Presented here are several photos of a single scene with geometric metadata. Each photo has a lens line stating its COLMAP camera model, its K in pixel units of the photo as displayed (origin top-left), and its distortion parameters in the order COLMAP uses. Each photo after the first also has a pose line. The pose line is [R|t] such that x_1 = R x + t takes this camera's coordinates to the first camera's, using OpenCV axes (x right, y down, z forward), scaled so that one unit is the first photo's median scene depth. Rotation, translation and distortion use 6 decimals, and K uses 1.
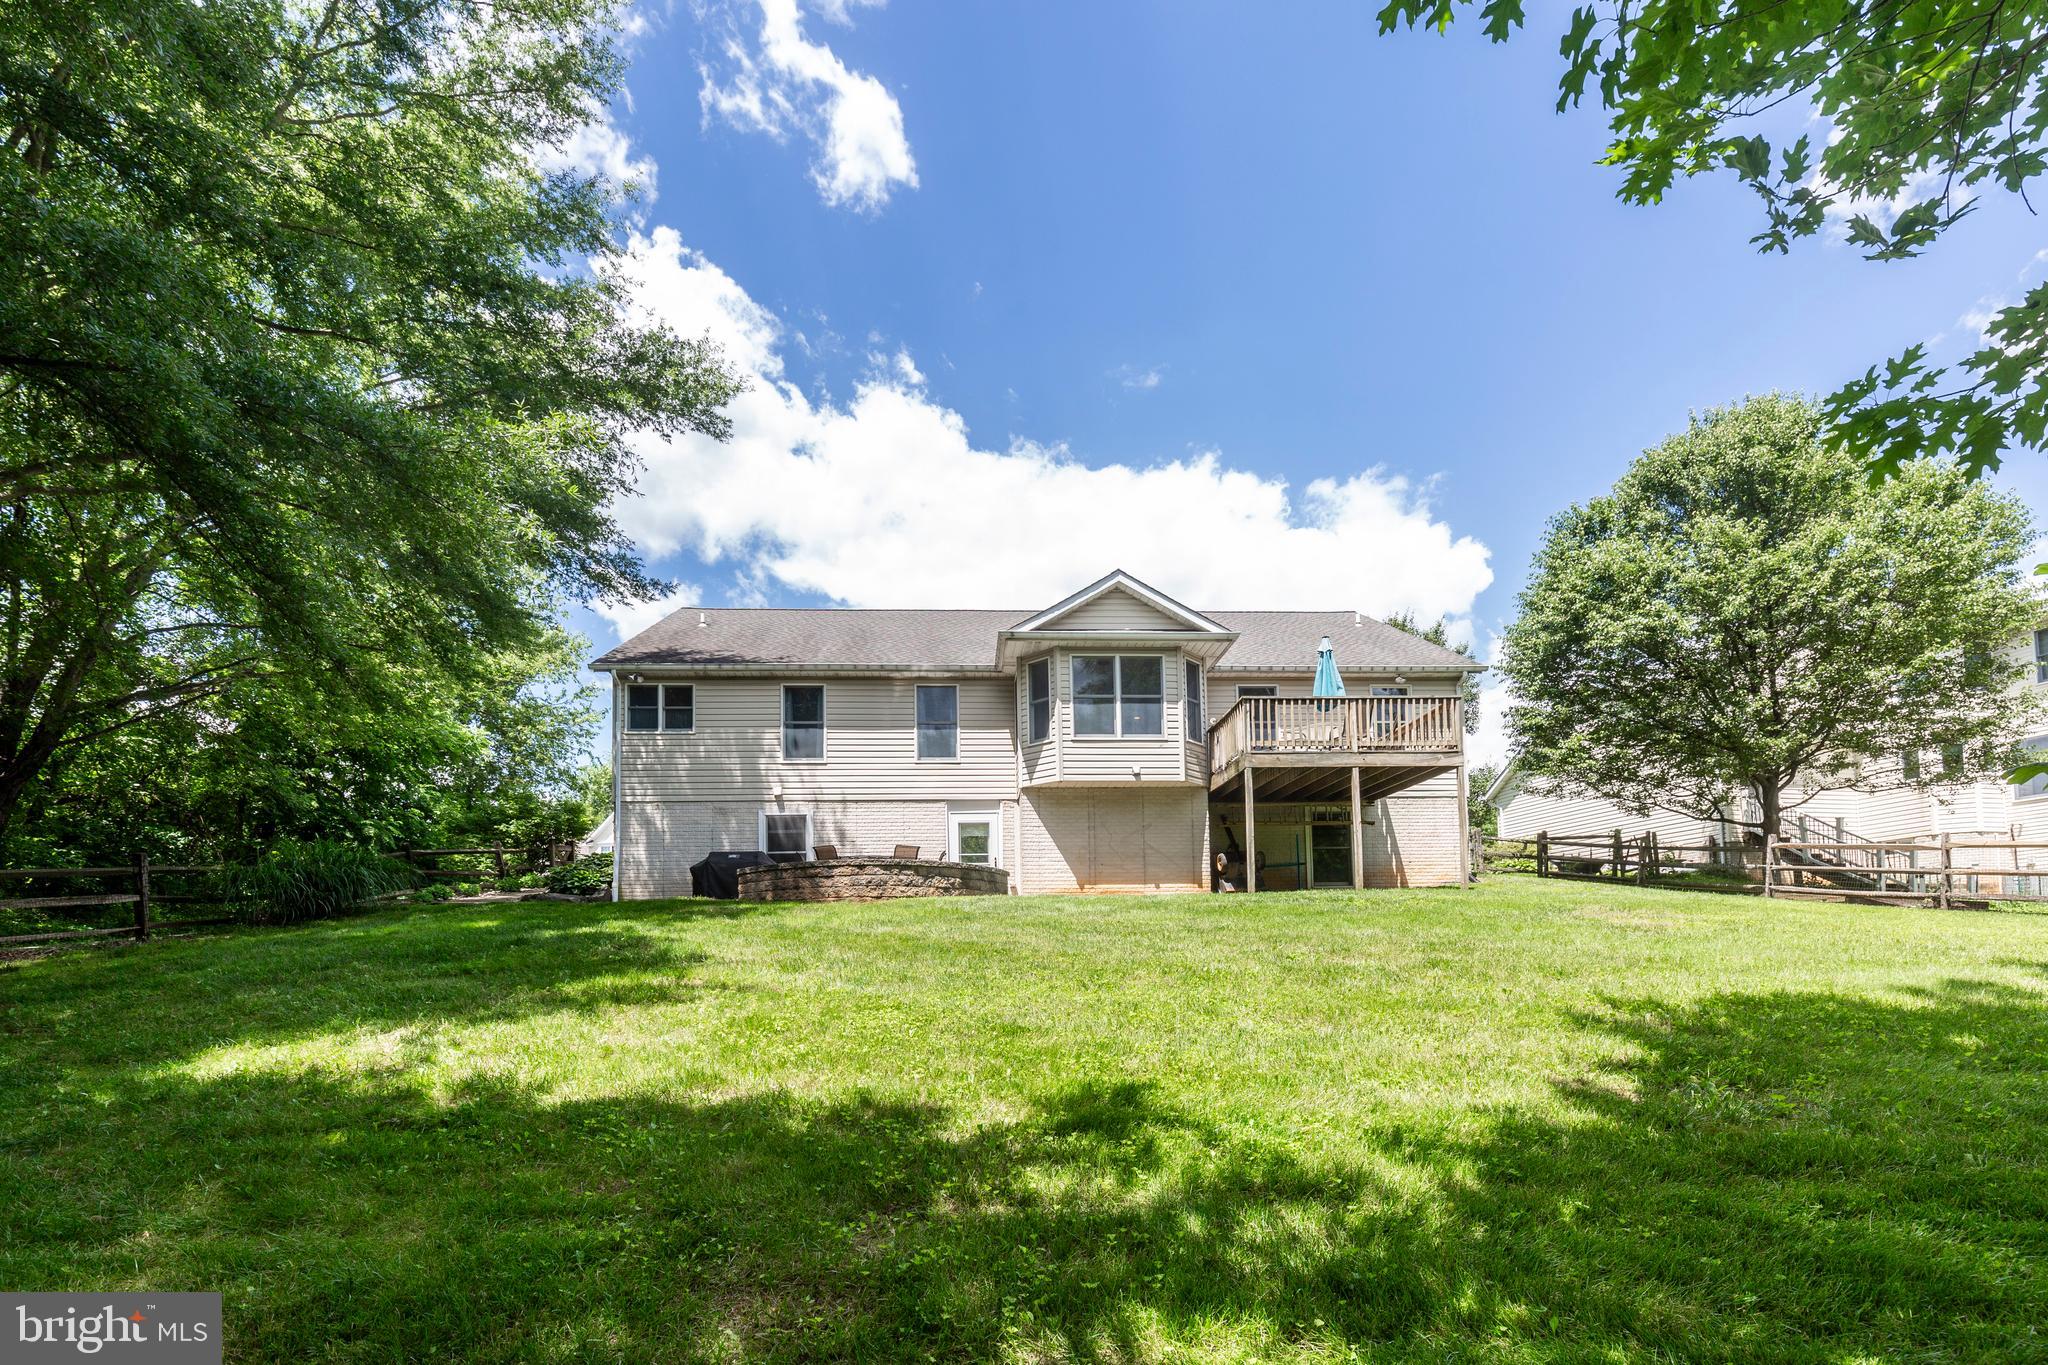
lens RADIAL K [[940.4, 0, 1019.7], [0, 940.4, 717.5], [0, 0, 1]] dist [0.001722, -0.000024]
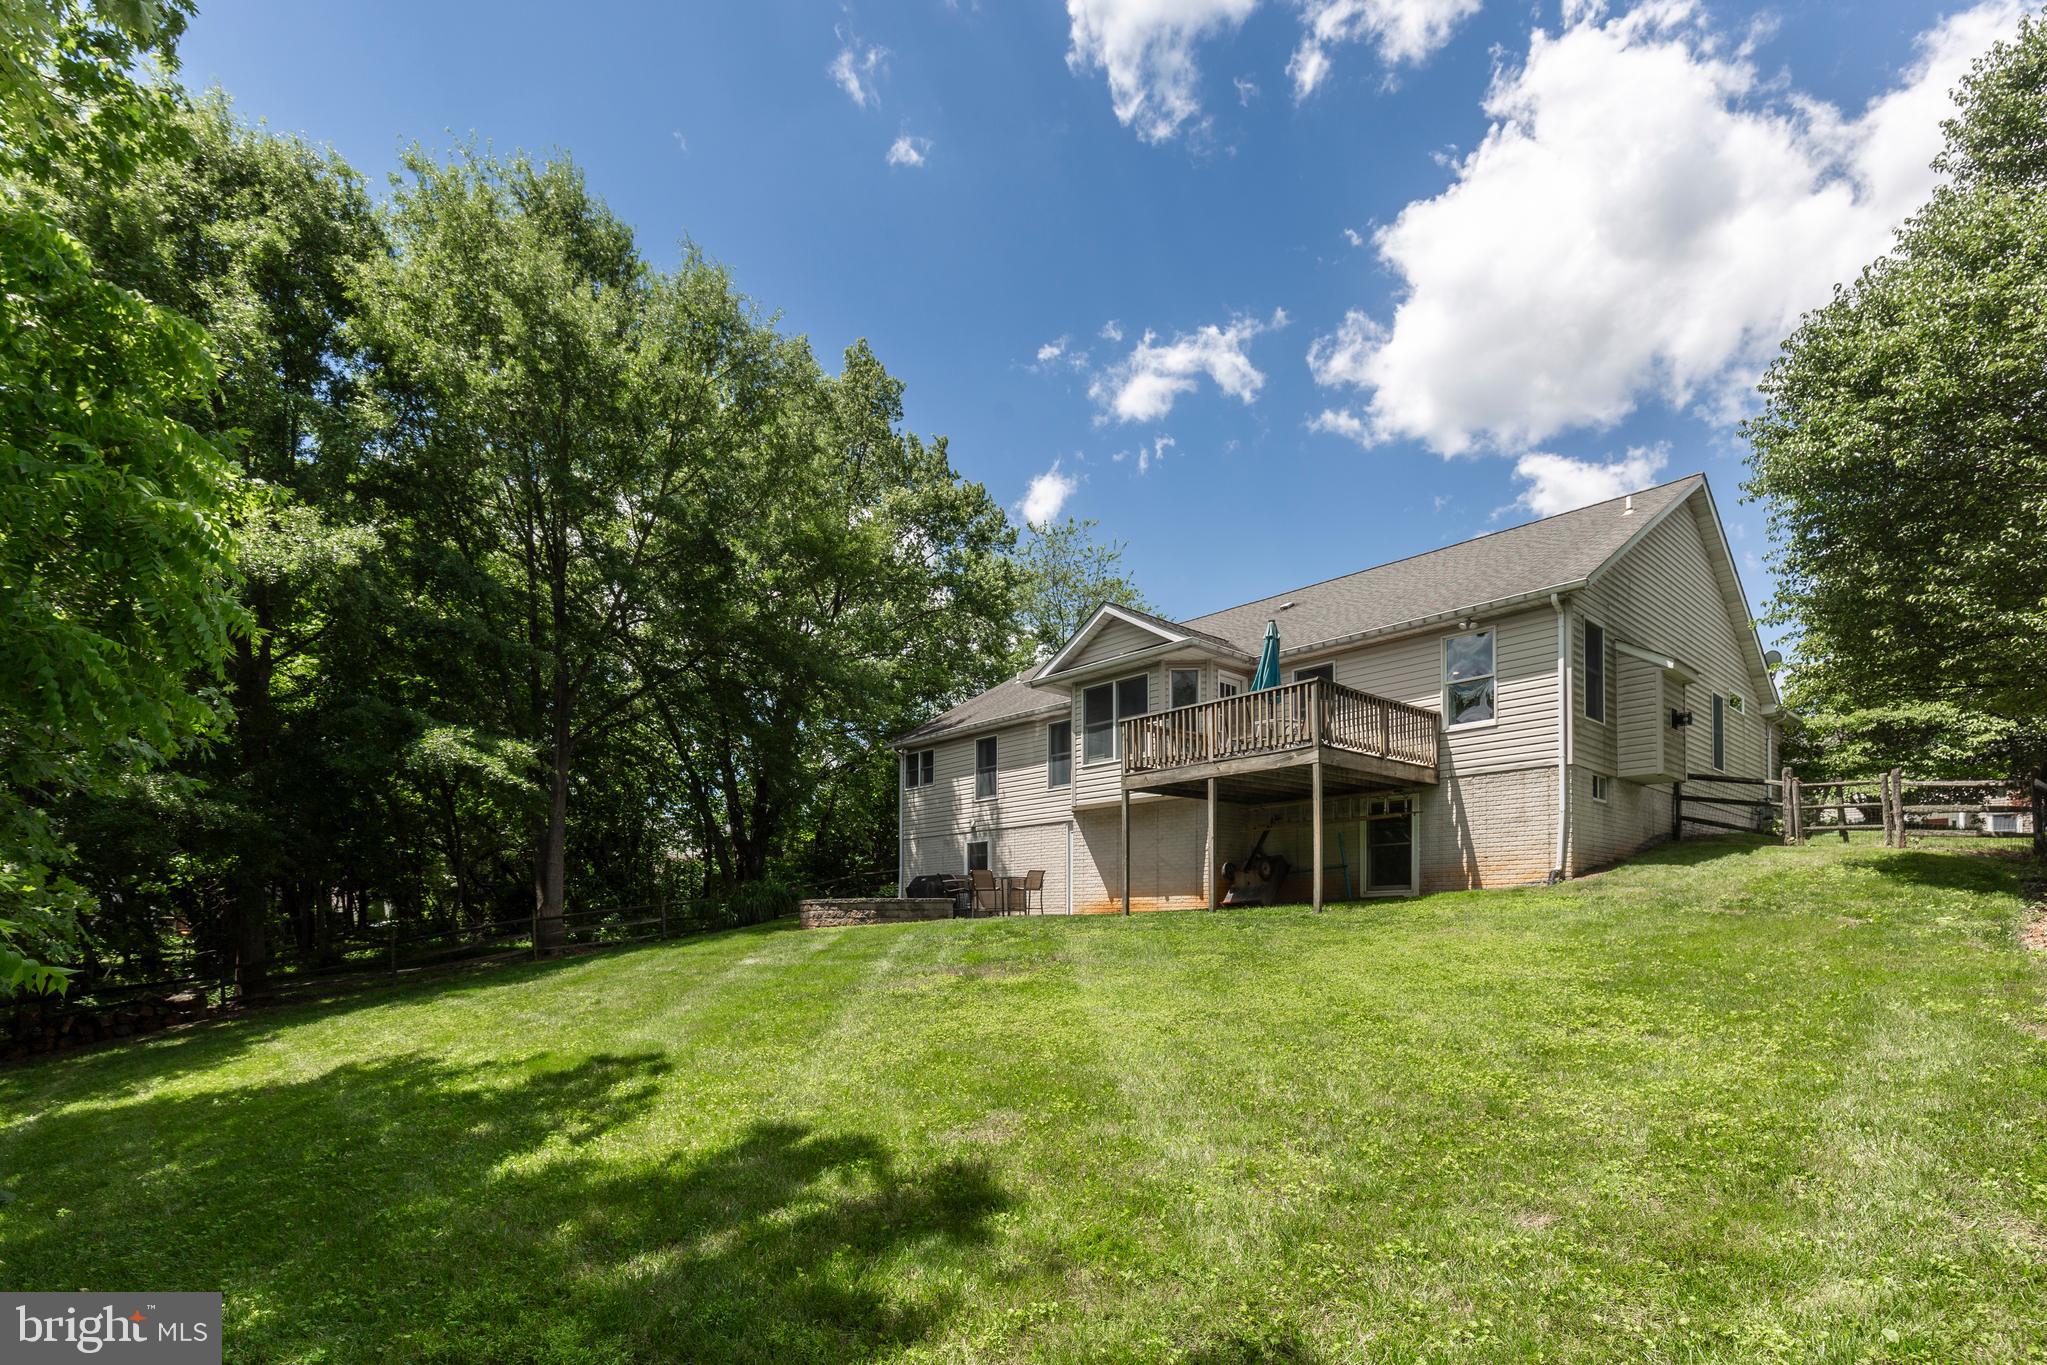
lens RADIAL K [[939.9, 0, 1019.2], [0, 939.9, 717.5], [0, 0, 1]] dist [0.001722, -0.000024]
pose [[0.653136, -0.153778, -0.741462, 0.789439], [0.190127, 0.981099, -0.036000, -0.008075], [0.732984, -0.117459, 0.670028, 0.203404]]
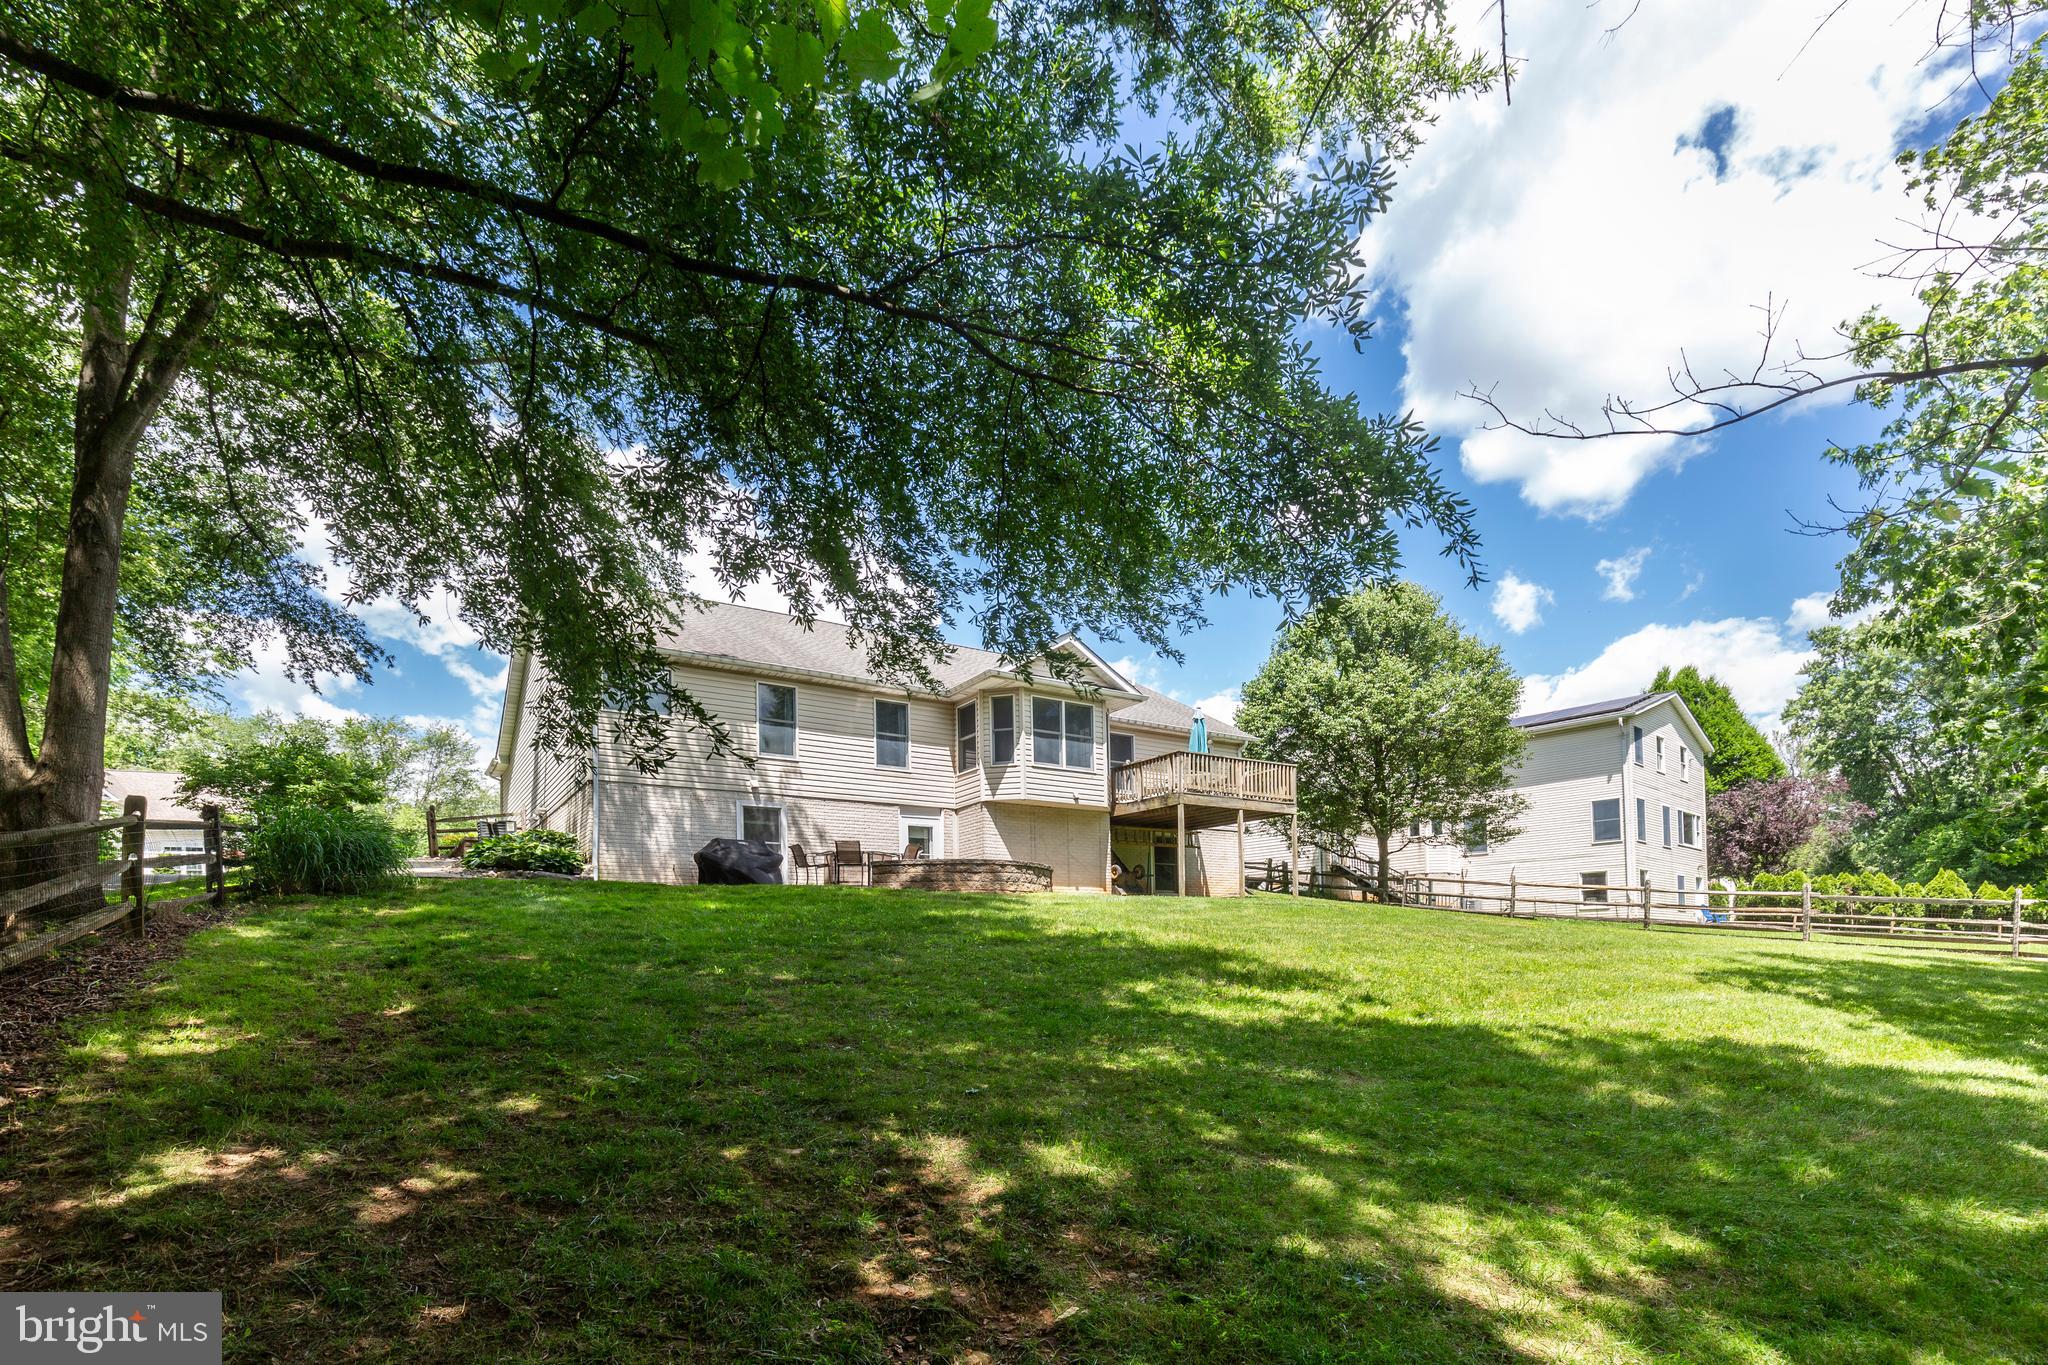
lens RADIAL K [[940.4, 0, 1019.7], [0, 940.4, 717.5], [0, 0, 1]] dist [0.001722, -0.000024]
pose [[0.881617, 0.124271, 0.455311, -0.495665], [-0.122879, 0.991880, -0.032791, 0.003143], [-0.455688, -0.027039, 0.889729, -0.074967]]
